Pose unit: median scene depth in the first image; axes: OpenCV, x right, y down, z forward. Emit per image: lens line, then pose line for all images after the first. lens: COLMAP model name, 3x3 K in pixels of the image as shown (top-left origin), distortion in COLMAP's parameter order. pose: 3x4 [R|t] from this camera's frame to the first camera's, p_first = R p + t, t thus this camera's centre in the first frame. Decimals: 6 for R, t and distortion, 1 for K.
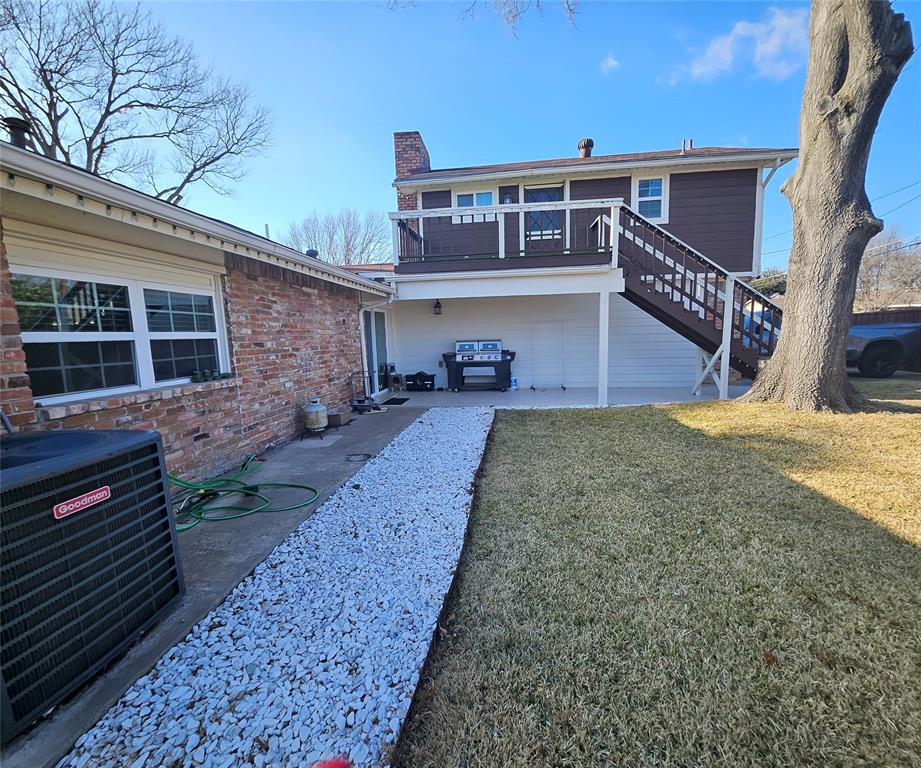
lens RADIAL K [[402.1, 0, 462.5], [0, 402.1, 381.6], [0, 0, 1]] dist [0.000724, -0.000729]
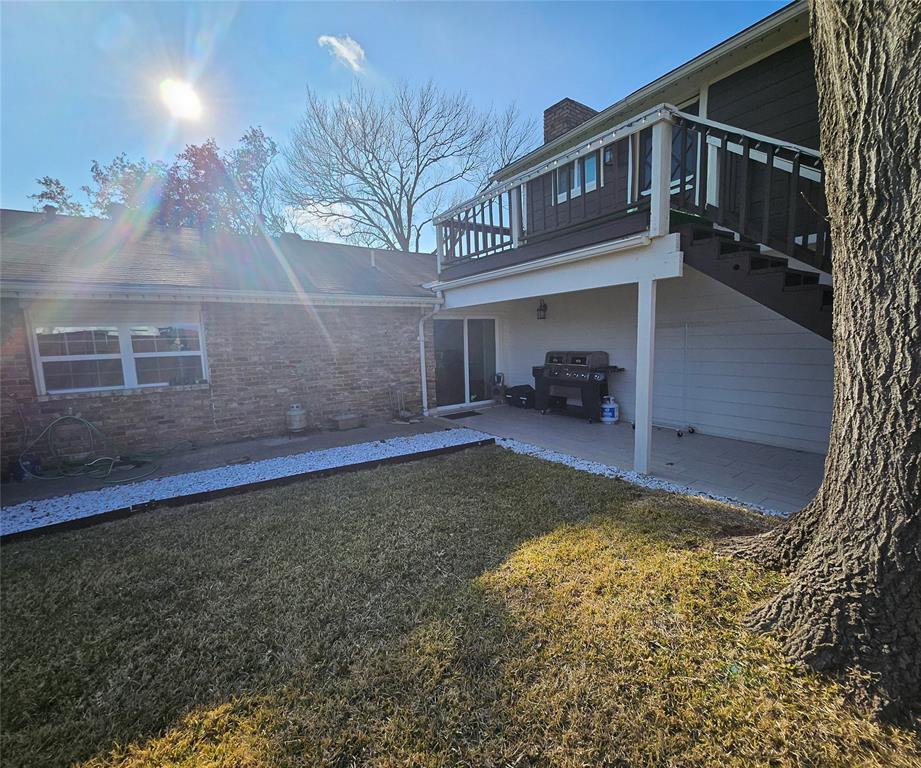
lens RADIAL K [[404.1, 0, 460.5], [0, 404.1, 384.0], [0, 0, 1]] dist [0.001888, -0.000050]
pose [[0.664148, 0.089673, -0.742204, 0.752293], [-0.074293, 0.995783, 0.053830, -0.105445], [0.743901, 0.019389, 0.668009, 0.510441]]
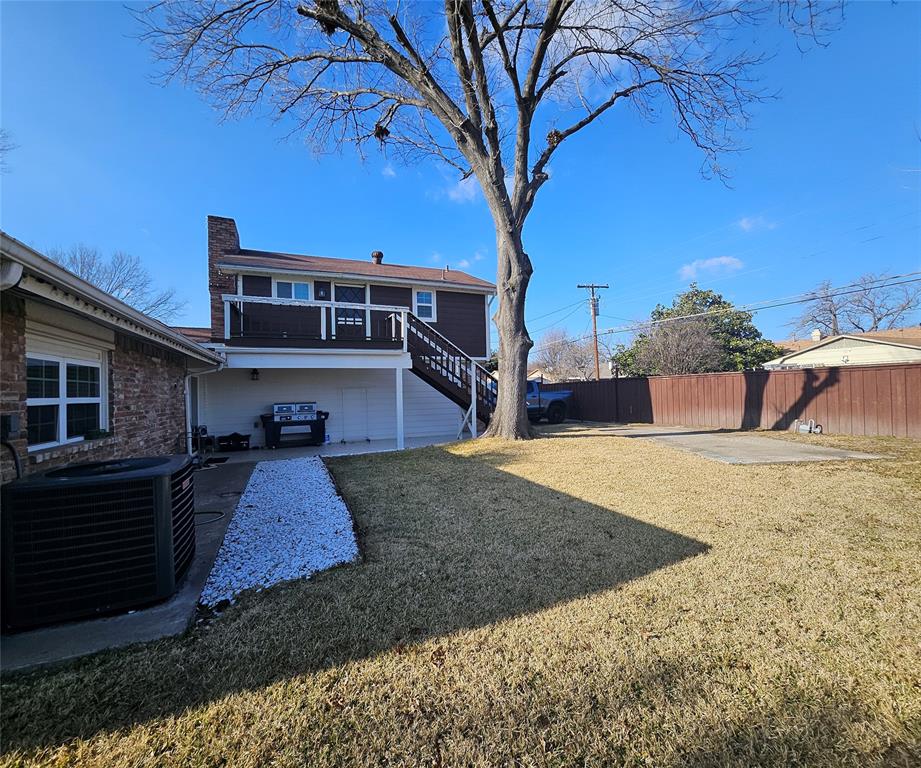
lens RADIAL K [[402.1, 0, 462.5], [0, 402.1, 381.6], [0, 0, 1]] dist [0.000724, -0.000729]
pose [[0.864691, 0.018012, 0.501981, -0.199080], [0.059454, 0.988662, -0.137888, 0.040130], [-0.498773, 0.149075, 0.853816, -0.382526]]
